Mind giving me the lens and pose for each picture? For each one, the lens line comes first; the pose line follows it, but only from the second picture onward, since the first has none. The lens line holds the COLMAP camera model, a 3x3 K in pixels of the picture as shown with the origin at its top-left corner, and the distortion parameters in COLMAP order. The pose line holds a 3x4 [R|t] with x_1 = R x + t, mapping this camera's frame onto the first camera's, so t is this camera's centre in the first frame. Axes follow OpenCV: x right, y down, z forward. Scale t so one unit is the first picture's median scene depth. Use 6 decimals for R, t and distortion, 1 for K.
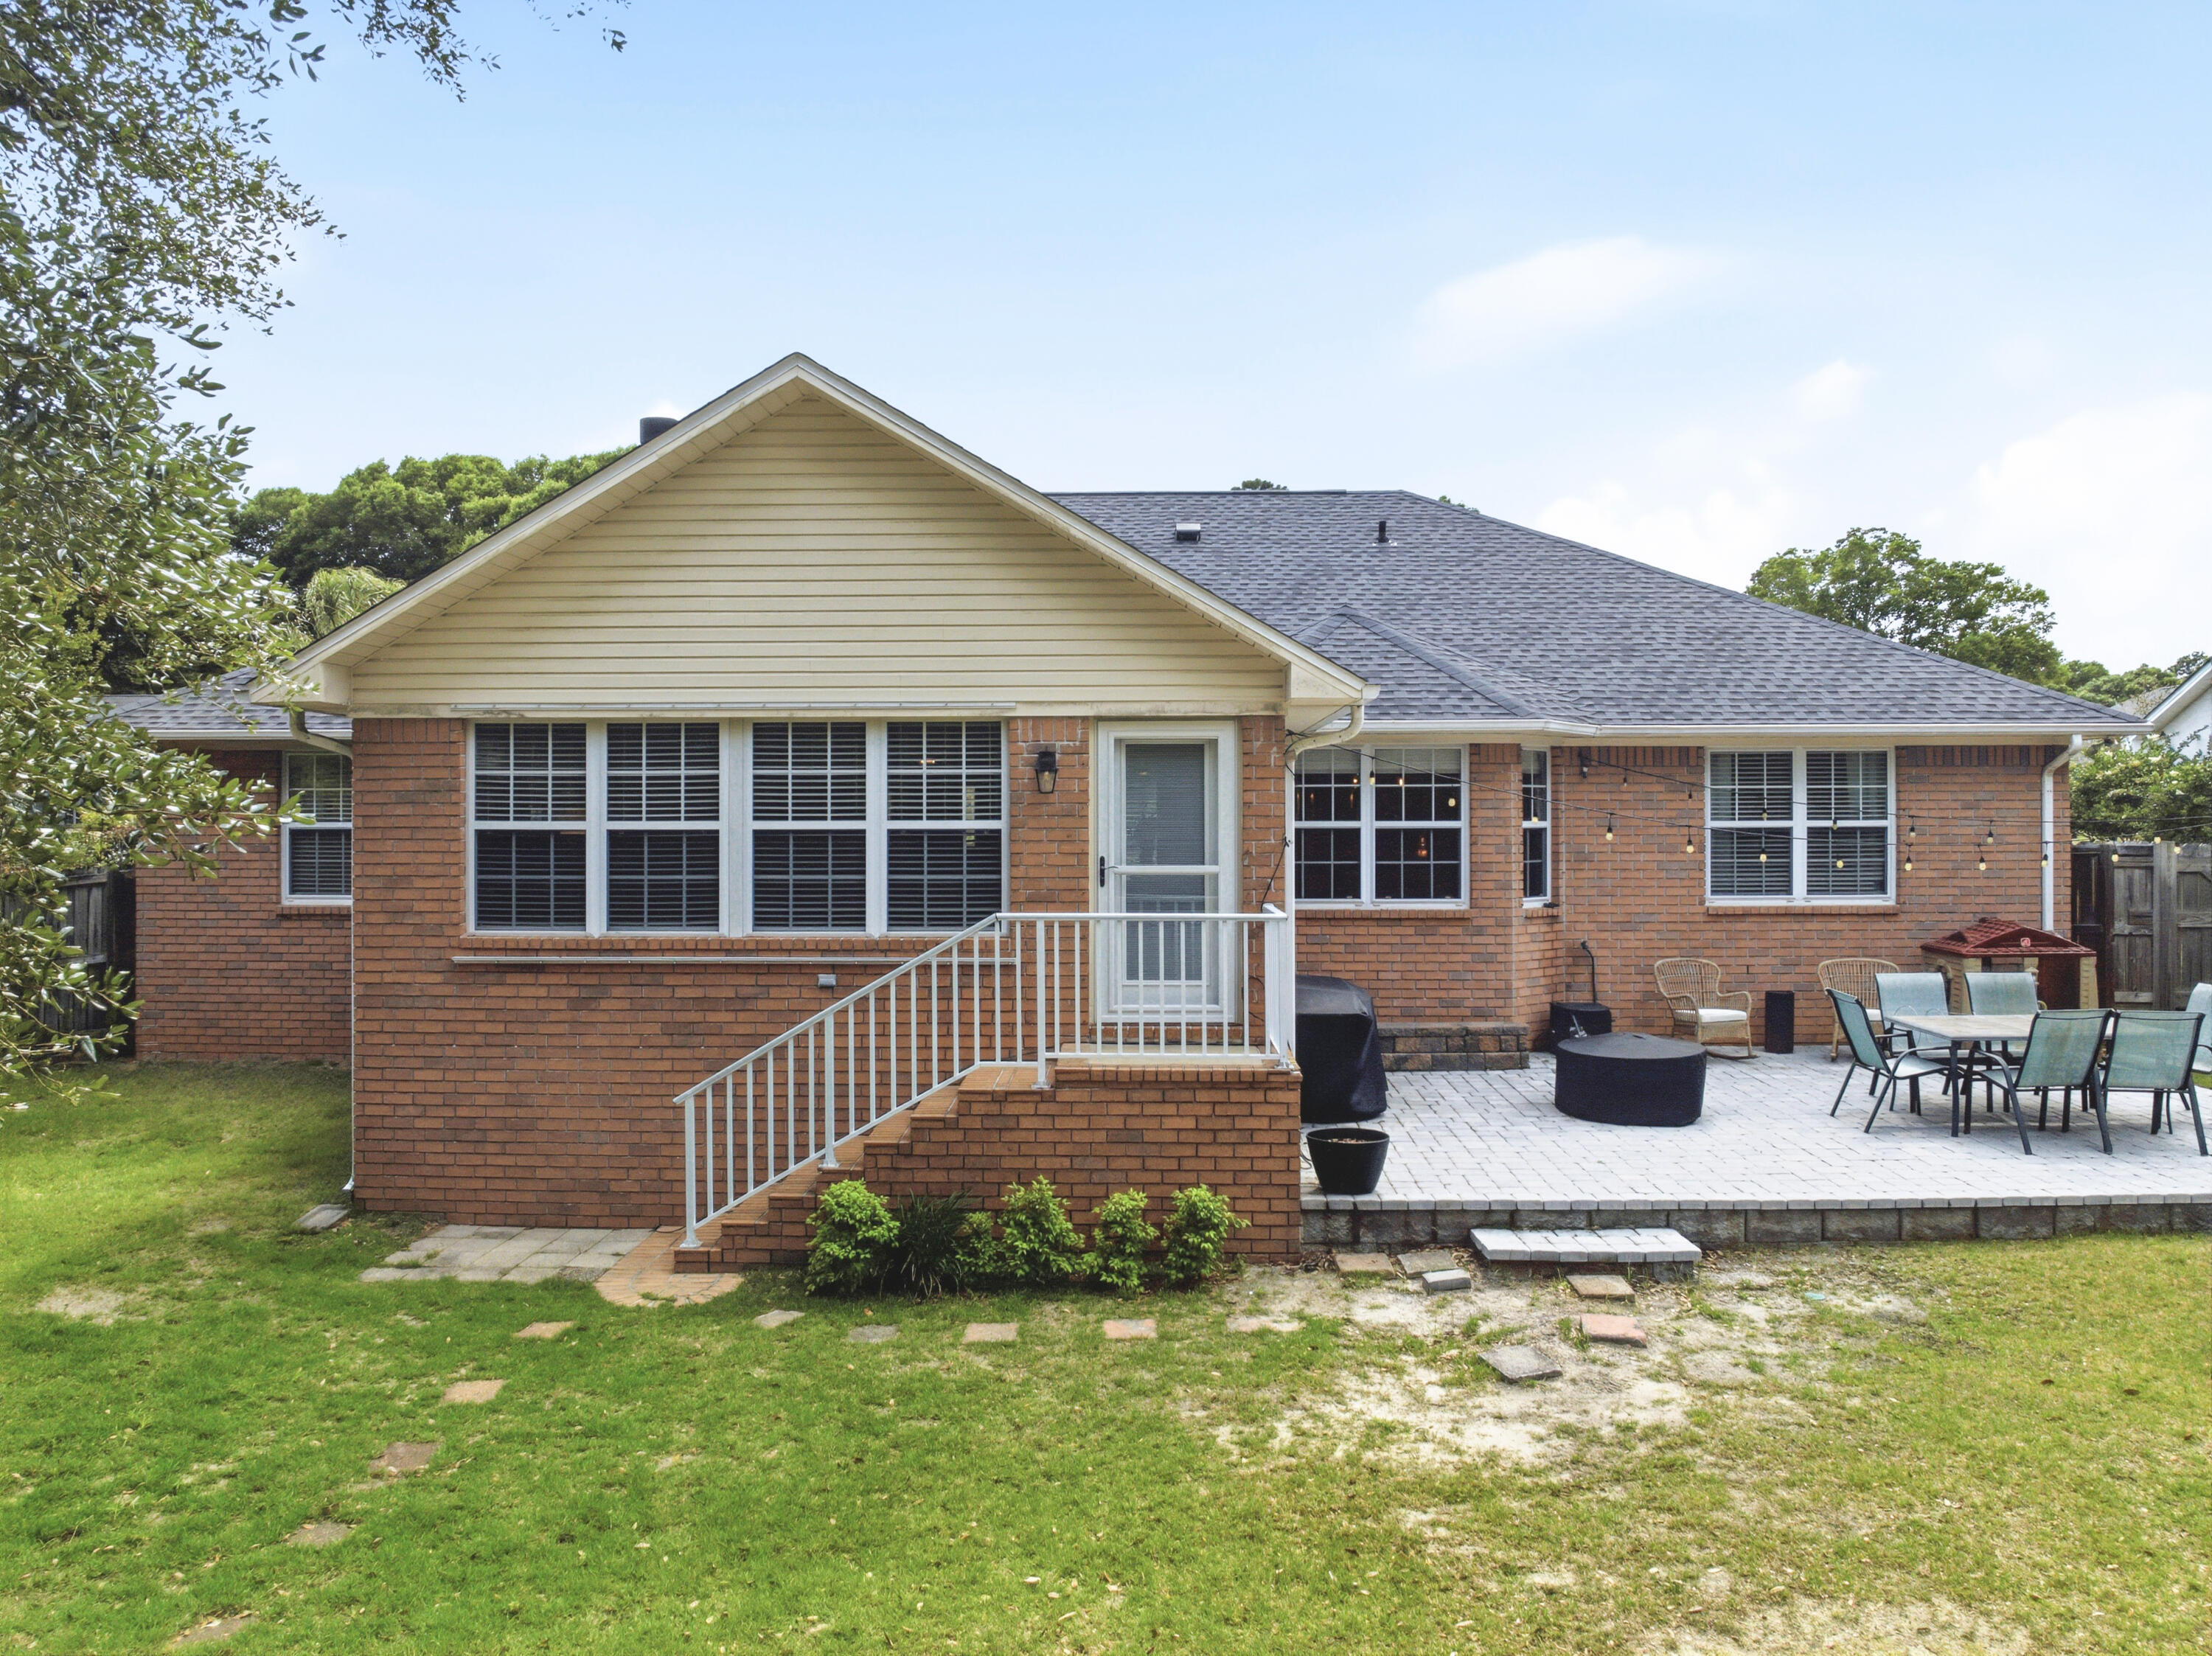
lens RADIAL K [[1484.9, 0, 1110.1], [0, 1484.9, 845.6], [0, 0, 1]] dist [-0.031333, -0.009137]
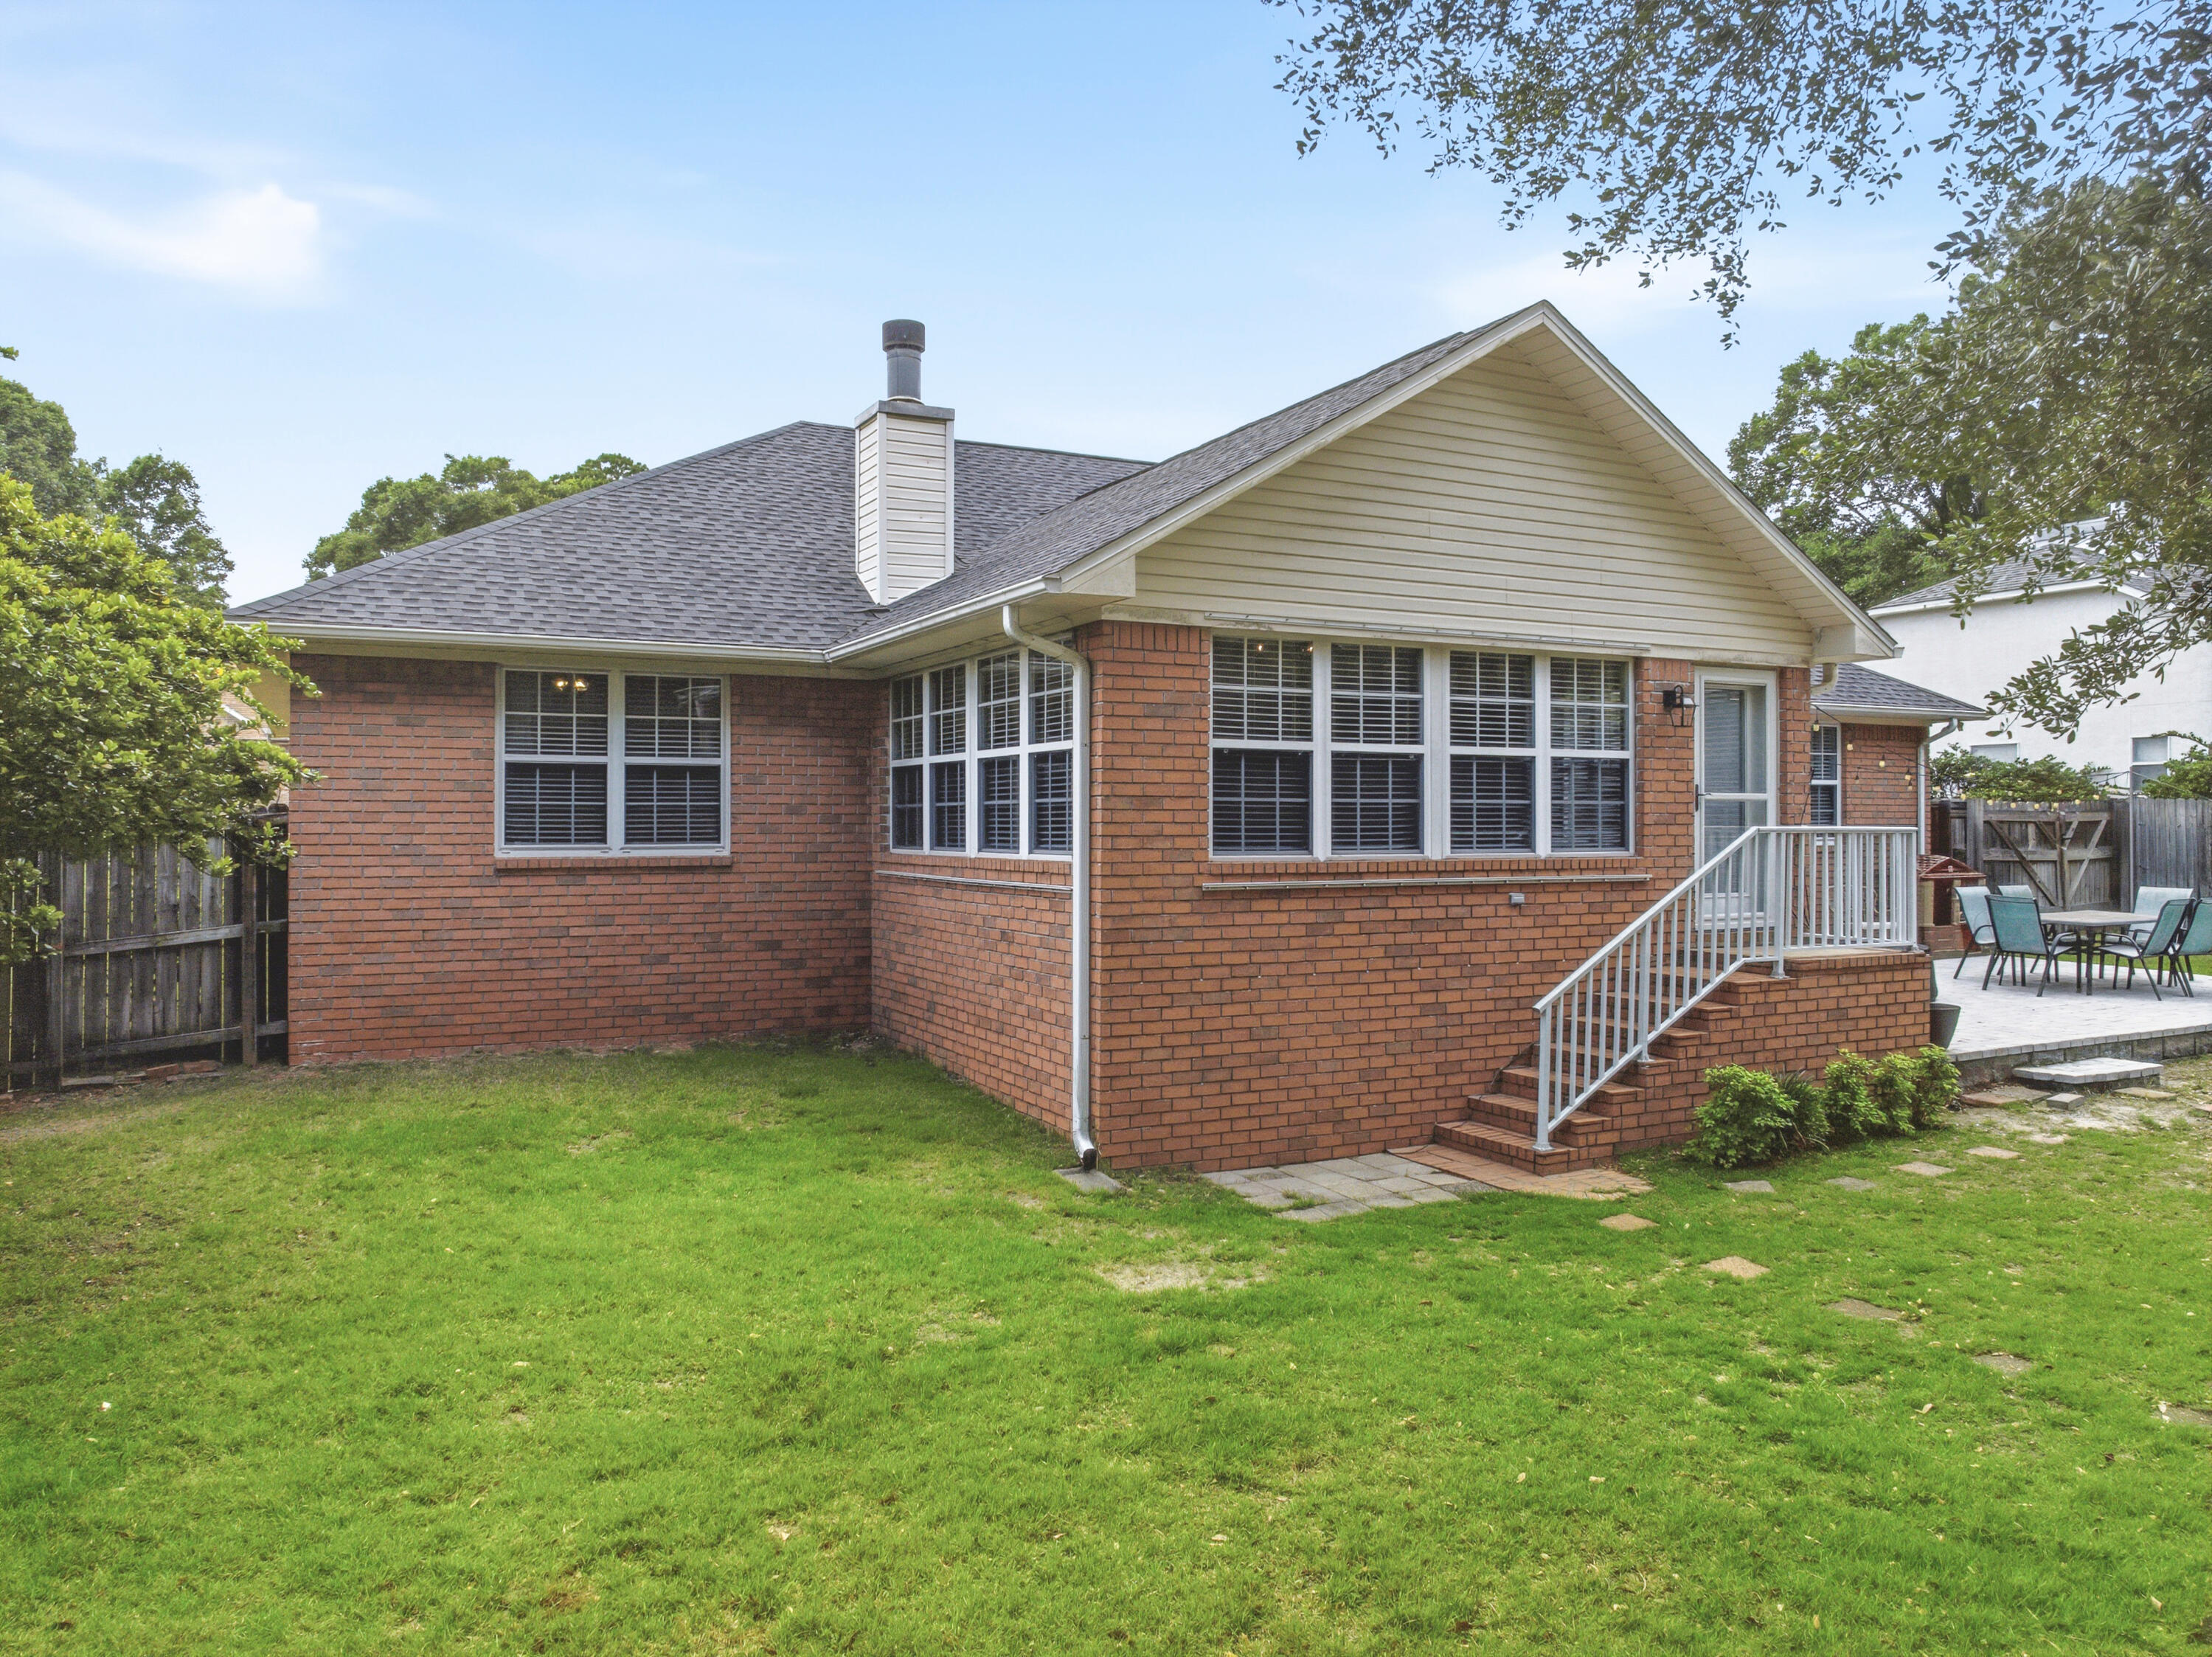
lens RADIAL K [[1485.1, 0, 1107.7], [0, 1485.1, 814.3], [0, 0, 1]] dist [-0.031333, -0.009137]
pose [[0.886177, 0.002194, 0.463341, -0.927679], [-0.009652, 0.999859, 0.013725, 0.019078], [-0.463246, -0.016635, 0.886074, 0.199123]]
